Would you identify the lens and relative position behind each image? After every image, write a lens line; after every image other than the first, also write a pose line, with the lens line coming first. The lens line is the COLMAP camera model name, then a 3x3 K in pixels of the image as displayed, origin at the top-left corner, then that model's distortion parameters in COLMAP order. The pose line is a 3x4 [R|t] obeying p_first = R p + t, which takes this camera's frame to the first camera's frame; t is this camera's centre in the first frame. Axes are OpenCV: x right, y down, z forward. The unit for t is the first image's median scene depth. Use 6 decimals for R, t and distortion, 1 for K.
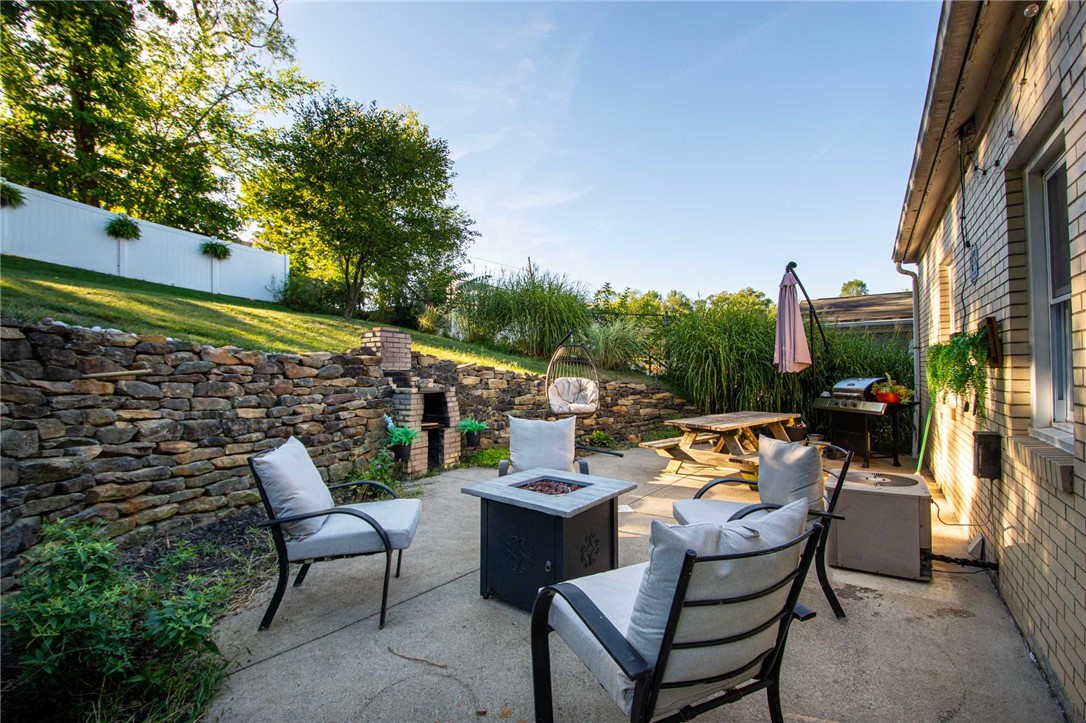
lens RADIAL K [[473.9, 0, 544.5], [0, 473.9, 368.2], [0, 0, 1]] dist [0.003251, -0.012792]
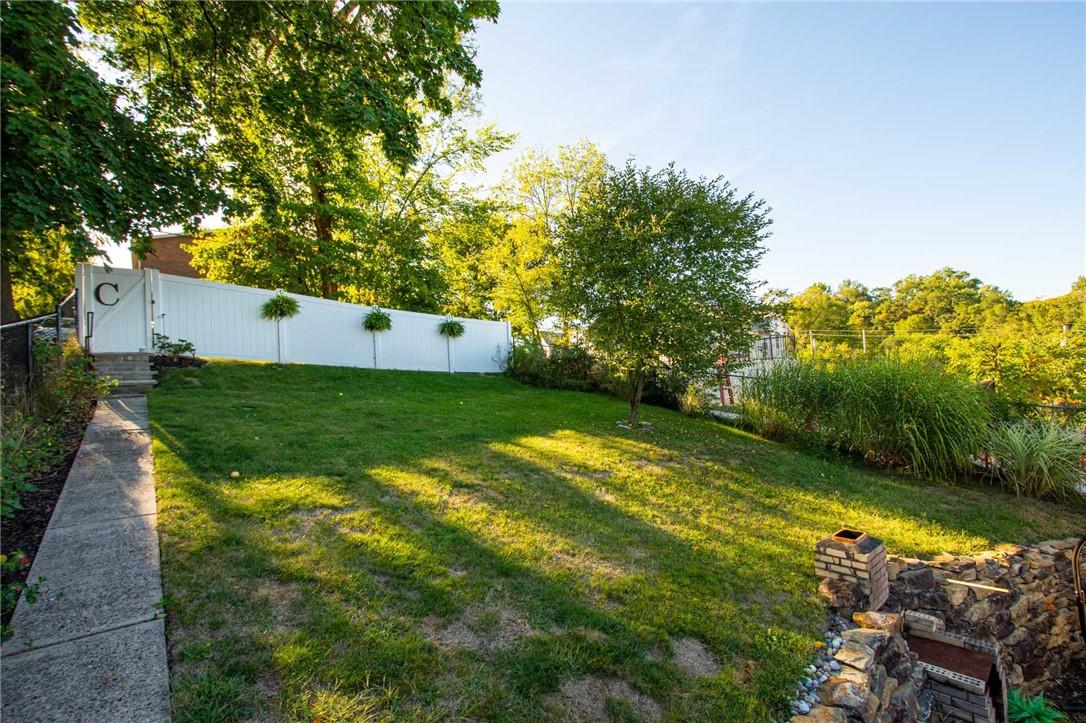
lens RADIAL K [[473.9, 0, 540.0], [0, 473.9, 357.6], [0, 0, 1]] dist [0.003251, -0.012792]
pose [[0.961504, -0.054964, -0.269238, -0.211958], [0.049024, 0.998384, -0.028741, -0.126290], [0.270383, 0.014436, 0.962645, 0.082549]]
